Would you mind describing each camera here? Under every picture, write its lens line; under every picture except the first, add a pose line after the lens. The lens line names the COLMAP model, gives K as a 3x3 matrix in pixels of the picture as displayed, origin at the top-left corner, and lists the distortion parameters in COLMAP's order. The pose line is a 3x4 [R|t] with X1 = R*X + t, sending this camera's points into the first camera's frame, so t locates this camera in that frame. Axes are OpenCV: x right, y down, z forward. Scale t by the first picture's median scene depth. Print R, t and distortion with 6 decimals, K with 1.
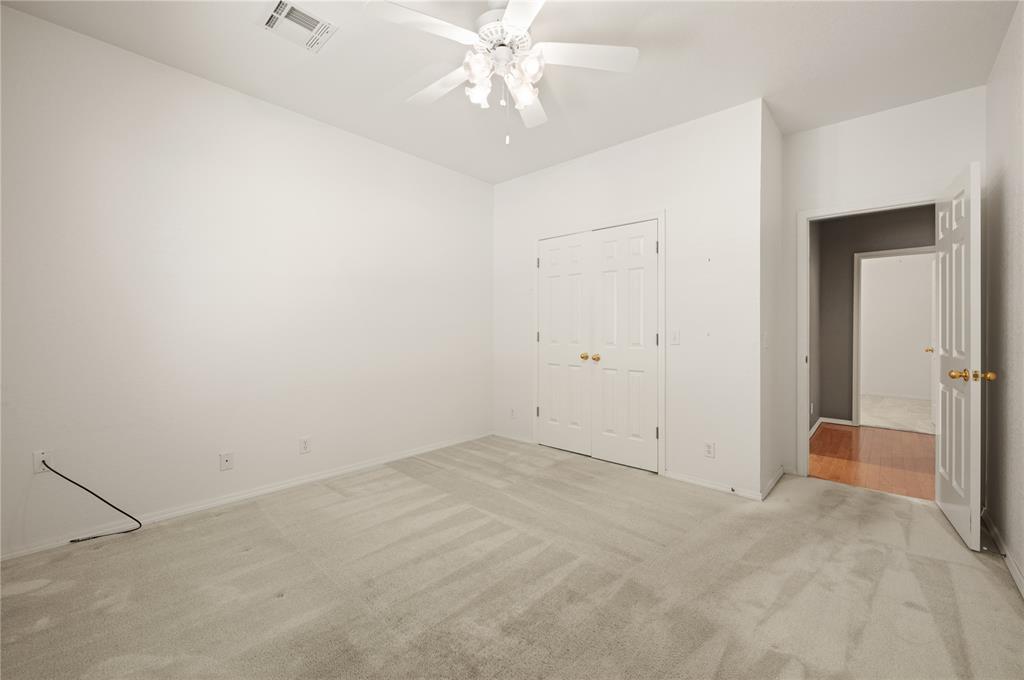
lens RADIAL K [[411.4, 0, 513.8], [0, 411.4, 335.6], [0, 0, 1]] dist [-0.002350, -0.000360]
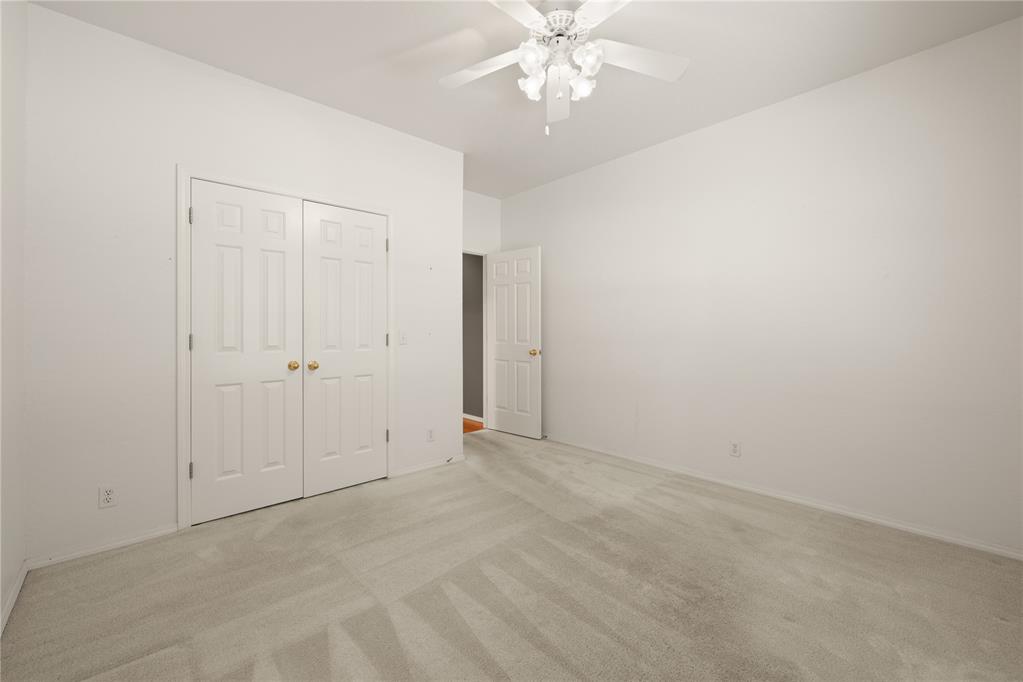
lens RADIAL K [[418.0, 0, 503.9], [0, 418.0, 333.0], [0, 0, 1]] dist [0.000635, 0.000874]
pose [[0.113145, -0.006222, 0.993559, -0.631805], [0.019113, 0.999809, 0.004084, -0.005502], [-0.993395, 0.018528, 0.113242, 0.640279]]
